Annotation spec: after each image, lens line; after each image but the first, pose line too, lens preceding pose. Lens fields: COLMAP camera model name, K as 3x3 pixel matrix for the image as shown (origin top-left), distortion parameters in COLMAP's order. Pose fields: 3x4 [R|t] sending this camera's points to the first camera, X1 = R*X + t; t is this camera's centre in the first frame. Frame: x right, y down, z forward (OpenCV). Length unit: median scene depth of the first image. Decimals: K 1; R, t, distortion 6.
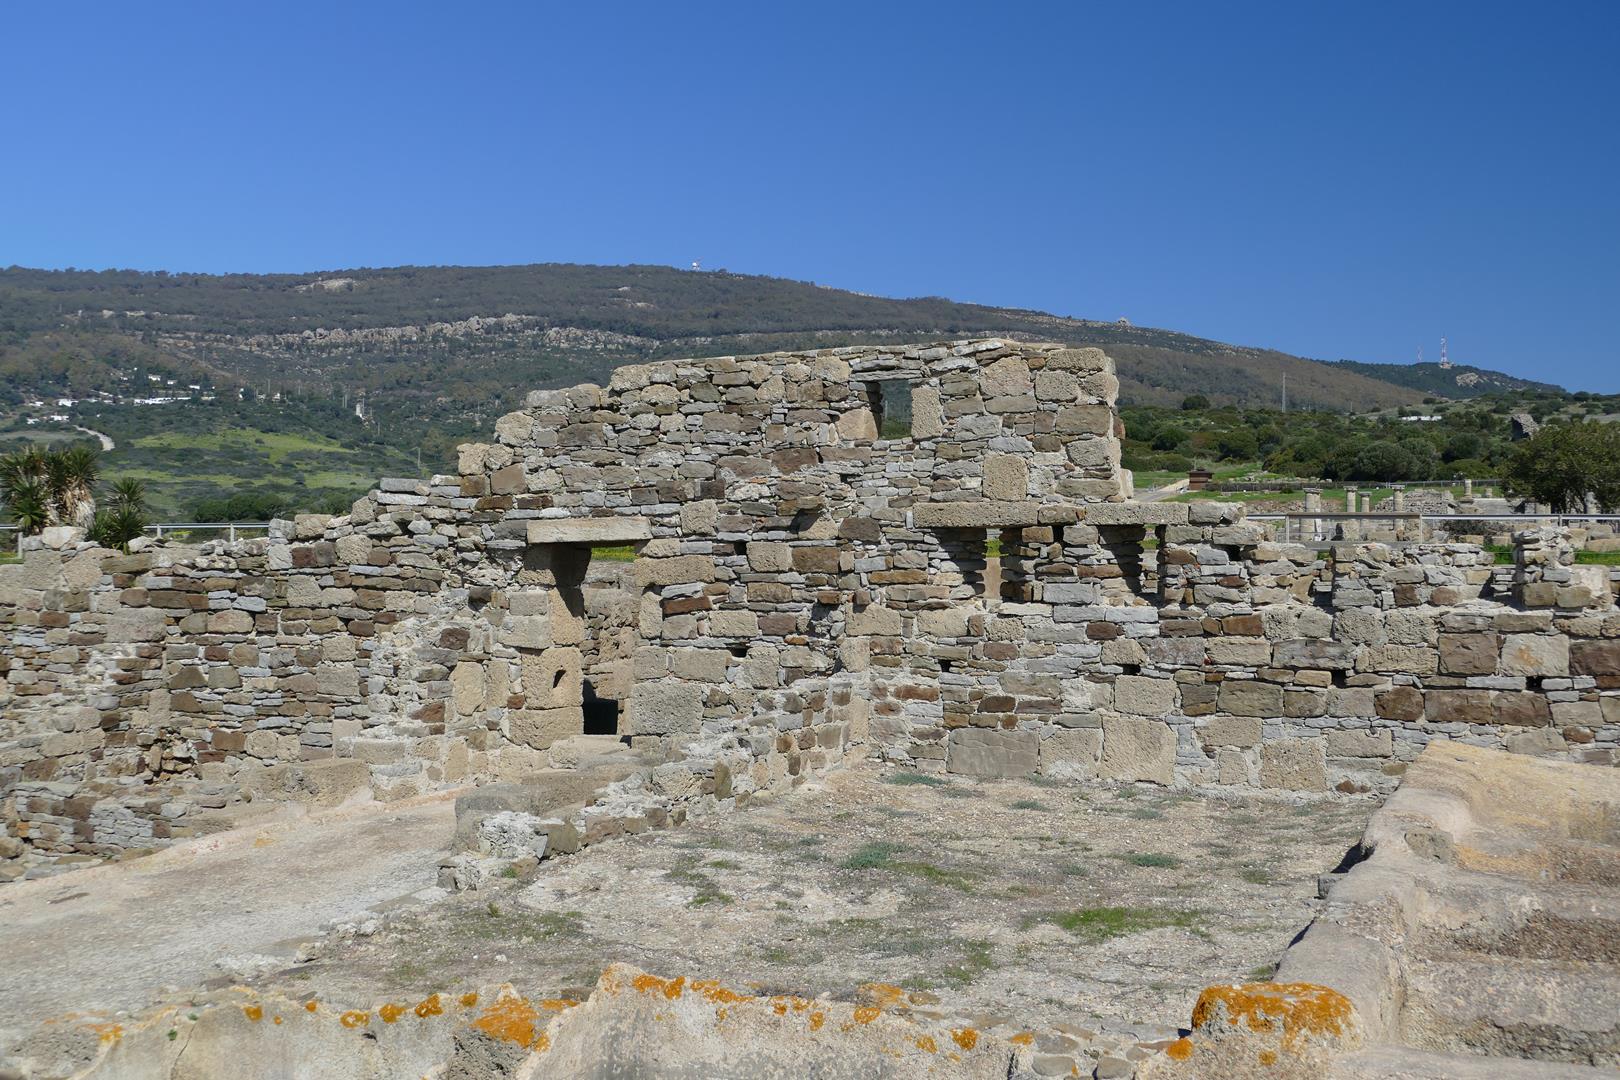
lens RADIAL K [[1905.6, 0, 809.4], [0, 1905.6, 525.3], [0, 0, 1]] dist [-0.040506, 0.000000]
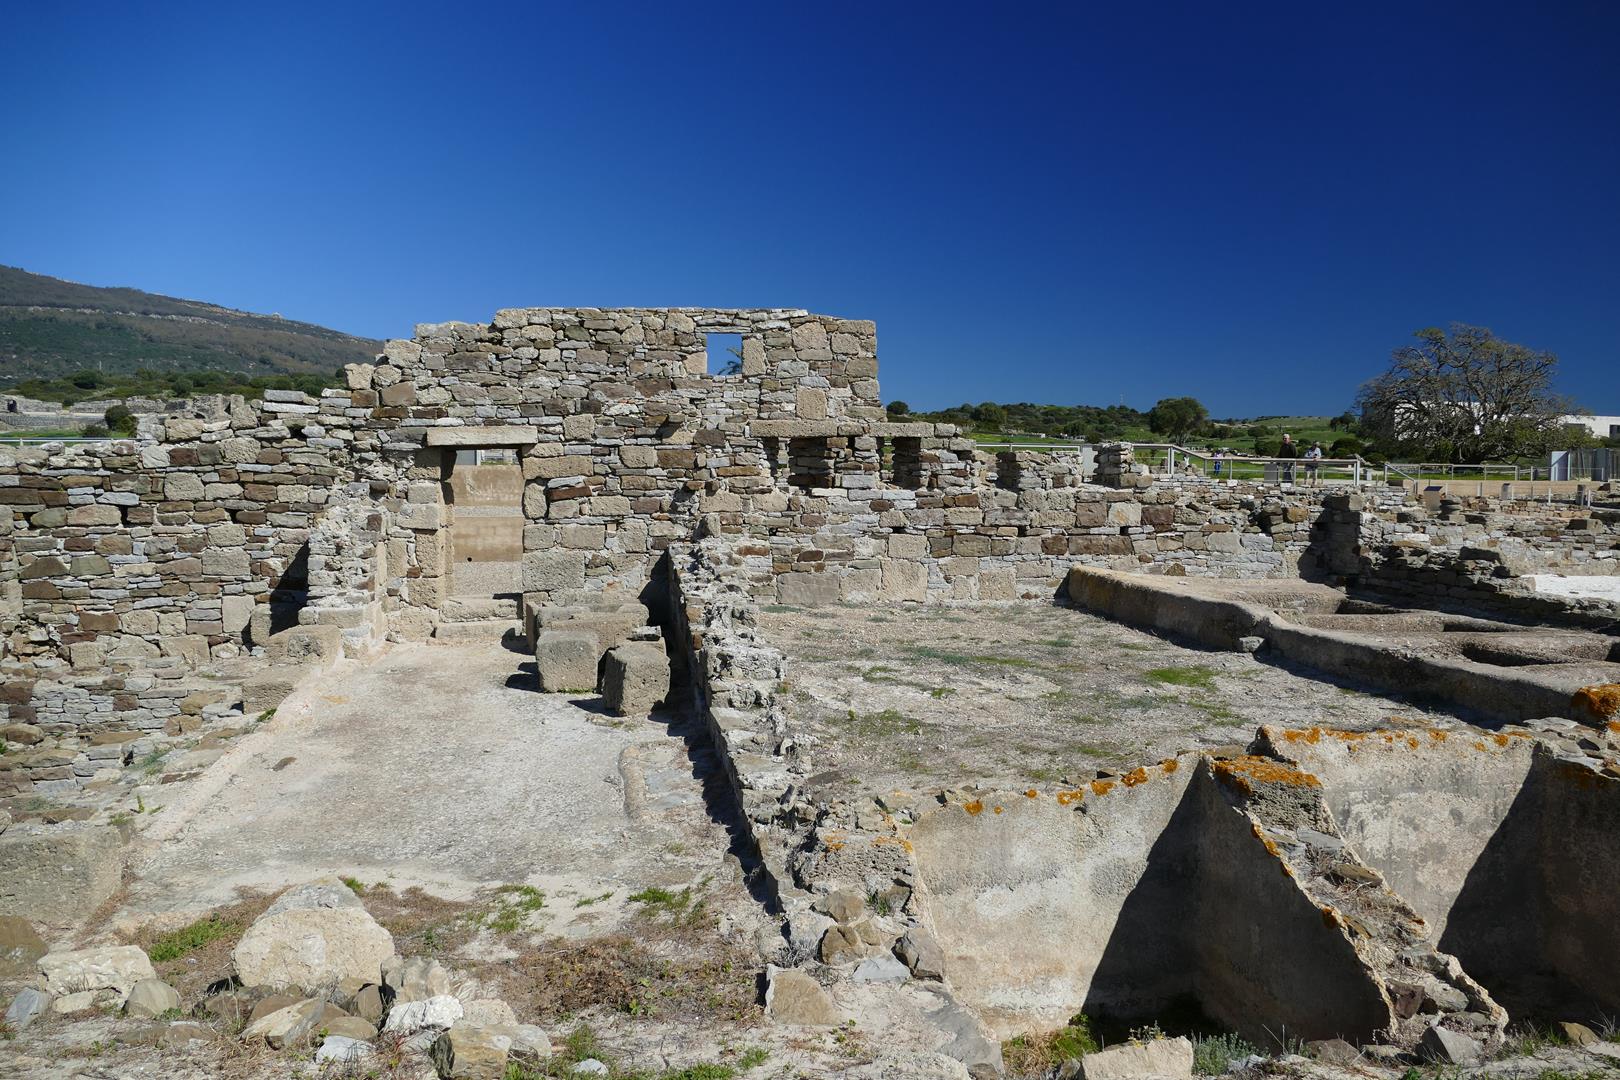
lens RADIAL K [[1180.3, 0, 818.0], [0, 1180.3, 543.1], [0, 0, 1]] dist [0.010471, -0.025115]
pose [[0.824274, -0.032971, 0.565231, -0.400157], [-0.008002, 0.997525, 0.069858, 0.017915], [-0.566135, -0.062105, 0.821970, 0.222704]]
